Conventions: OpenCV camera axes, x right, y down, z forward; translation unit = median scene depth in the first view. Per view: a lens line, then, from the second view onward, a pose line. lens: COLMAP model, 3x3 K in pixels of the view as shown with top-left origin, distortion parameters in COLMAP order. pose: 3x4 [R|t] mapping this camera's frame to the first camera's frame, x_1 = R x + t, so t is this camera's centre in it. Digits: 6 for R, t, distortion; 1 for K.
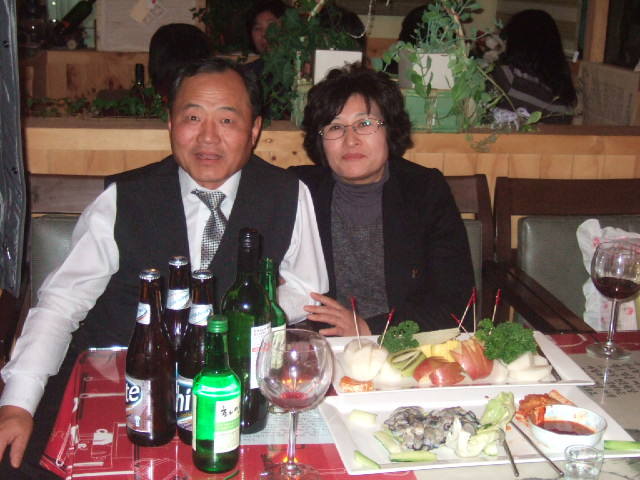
lens RADIAL K [[989.3, 0, 320.0], [0, 989.3, 240.0], [0, 0, 1]] dist [-0.087551, 0.047730]
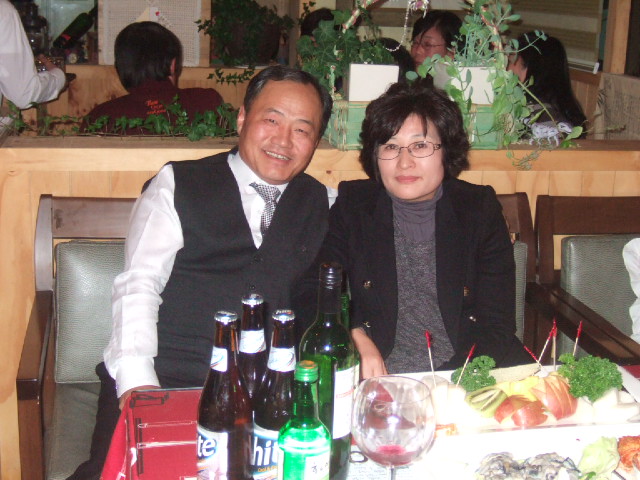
lens RADIAL K [[989.3, 0, 320.0], [0, 989.3, 240.0], [0, 0, 1]] dist [-0.087551, 0.047730]
pose [[0.999750, -0.009812, 0.020085, -0.053884], [0.010021, 0.999897, -0.010318, -0.012771], [-0.019982, 0.010517, 0.999745, 0.047802]]
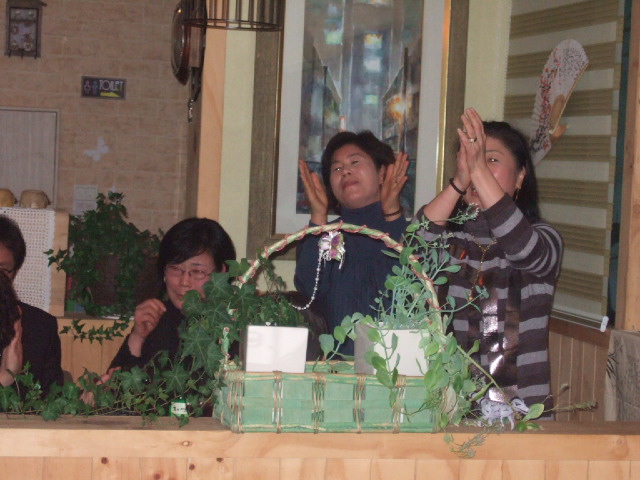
lens RADIAL K [[1777.9, 0, 320.0], [0, 1777.9, 240.0], [0, 0, 1]] dist [0.003600, -0.124361]
pose [[0.998022, 0.003796, 0.062745, -0.035358], [0.009847, 0.976411, -0.215696, 0.042228], [-0.062083, 0.215887, 0.974443, -0.370164]]
